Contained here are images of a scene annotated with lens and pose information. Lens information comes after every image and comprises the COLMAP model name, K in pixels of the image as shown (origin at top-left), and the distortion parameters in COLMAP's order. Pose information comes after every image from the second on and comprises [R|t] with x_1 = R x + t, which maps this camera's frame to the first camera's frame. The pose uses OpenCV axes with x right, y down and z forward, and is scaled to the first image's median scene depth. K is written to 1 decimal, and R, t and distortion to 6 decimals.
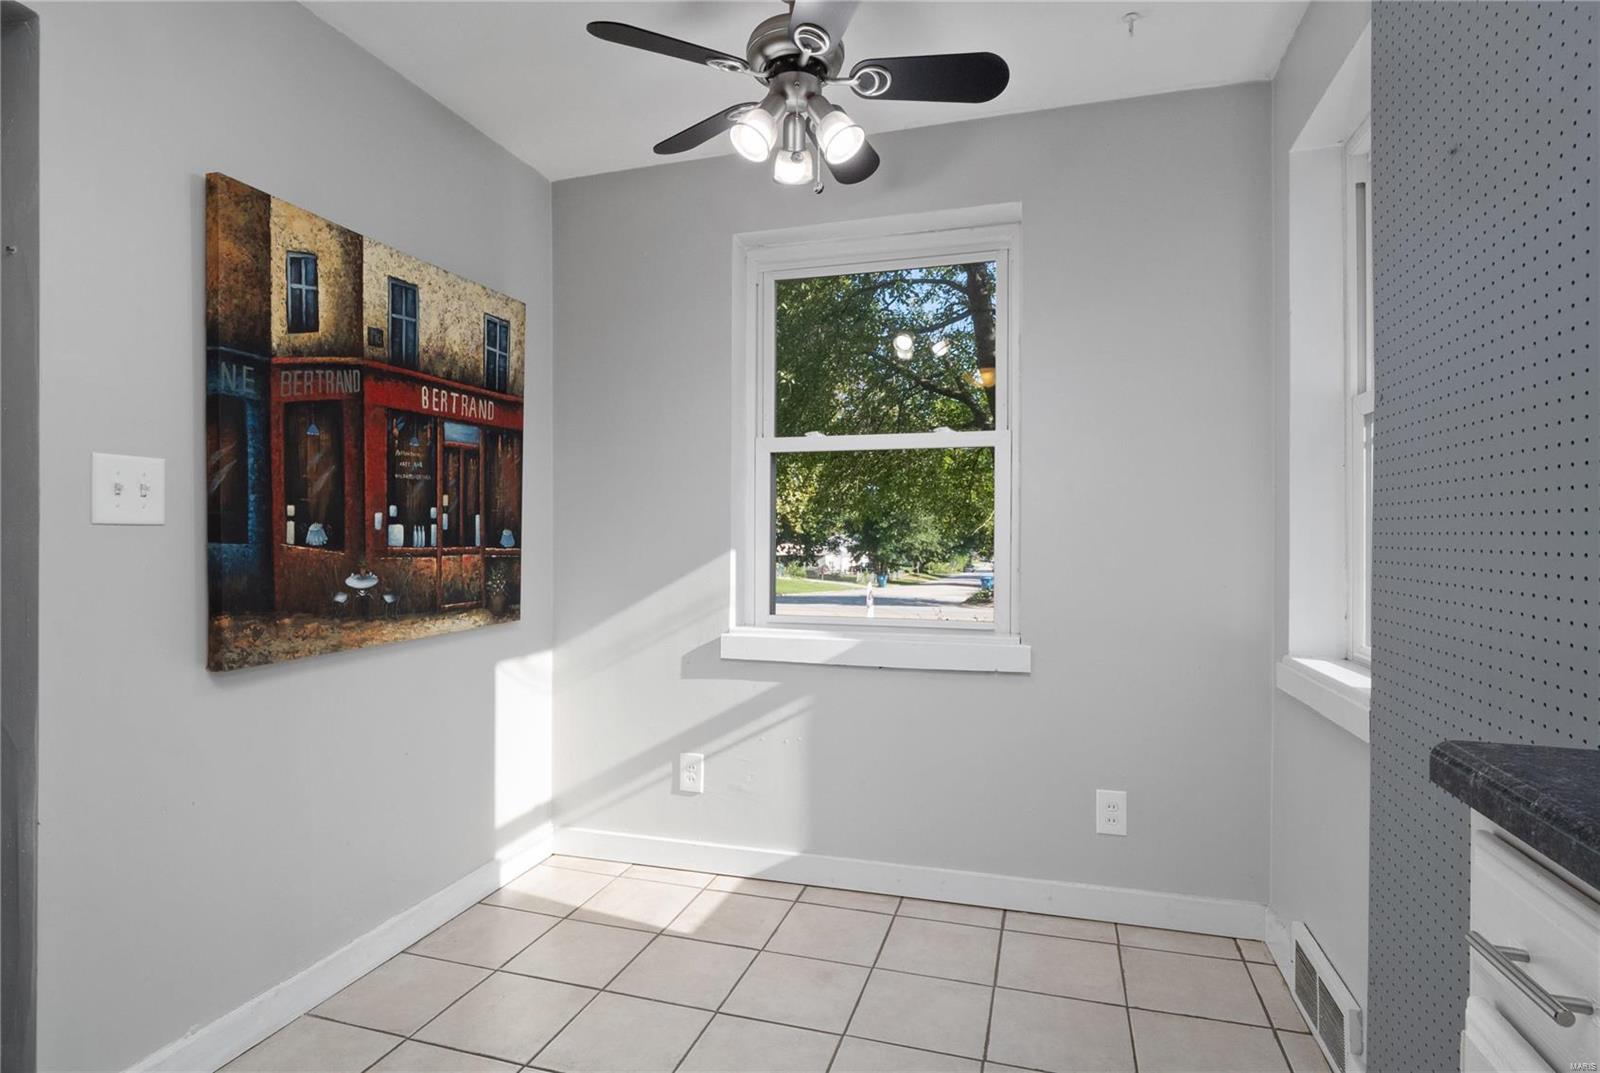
lens RADIAL K [[816.7, 0, 809.0], [0, 816.7, 538.6], [0, 0, 1]] dist [0.007911, -0.000075]
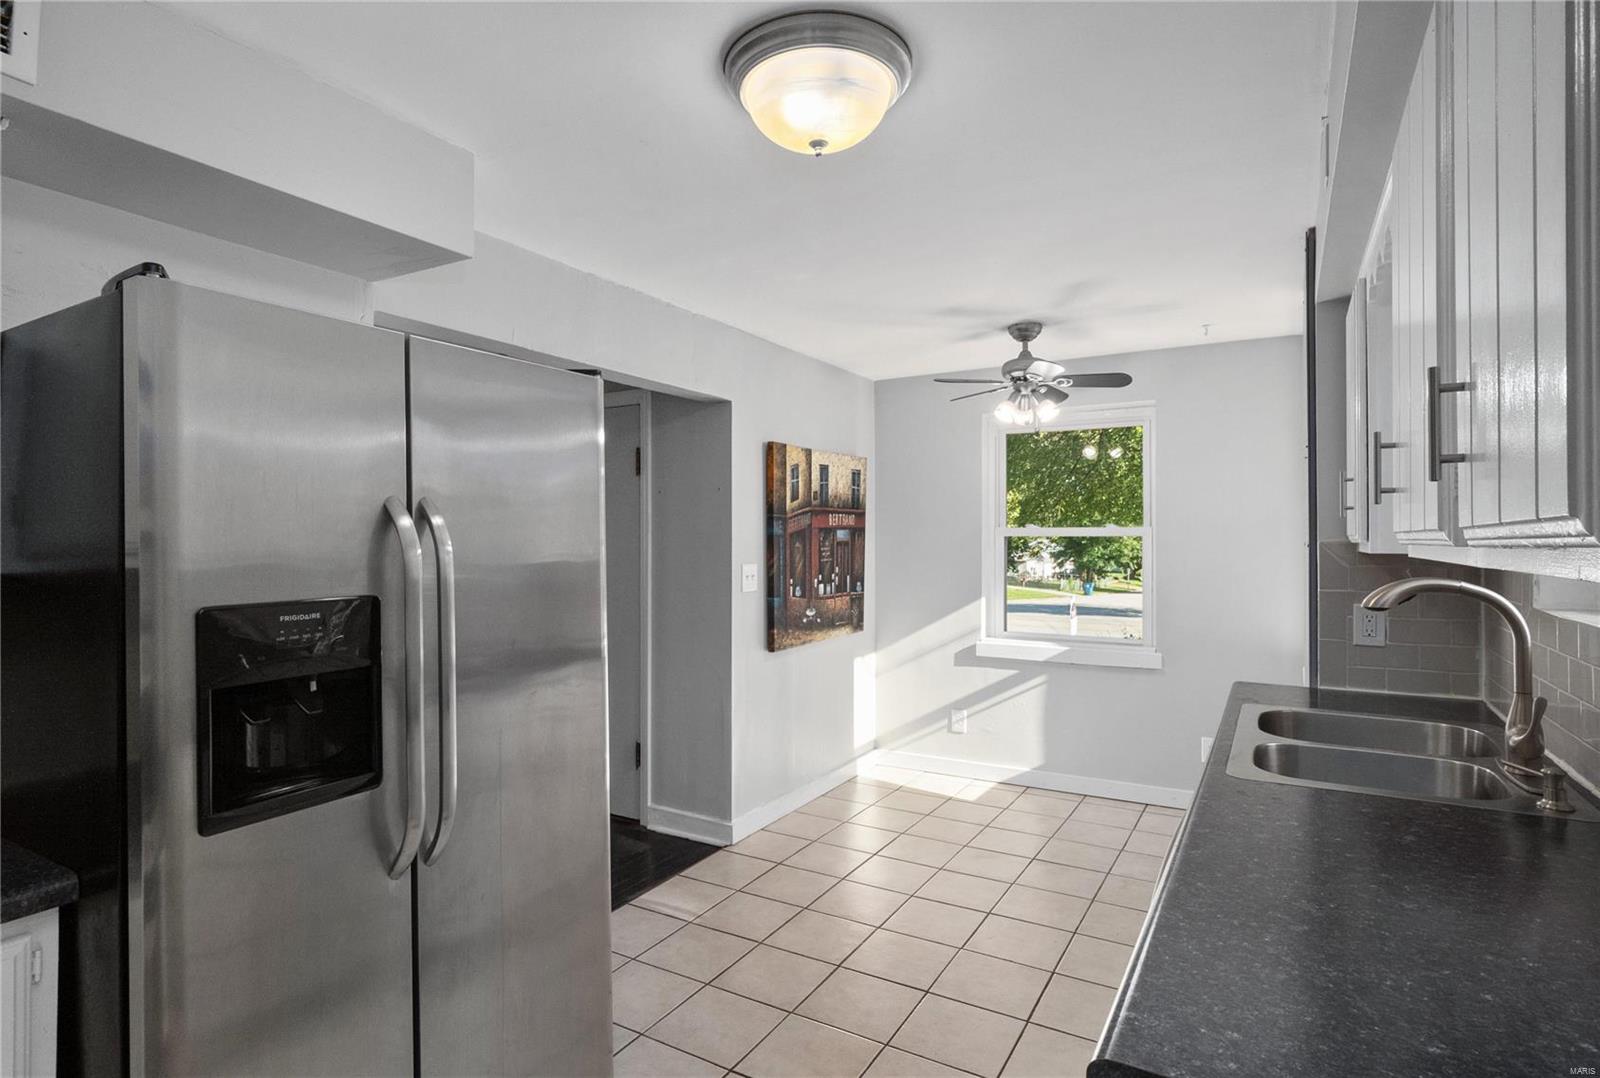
lens RADIAL K [[816.7, 0, 795.6], [0, 816.7, 523.1], [0, 0, 1]] dist [0.007911, -0.000075]
pose [[0.967709, -0.004734, -0.252027, -0.046683], [-0.001091, 0.999736, -0.022968, -0.115000], [0.252069, 0.022502, 0.967448, -0.935690]]
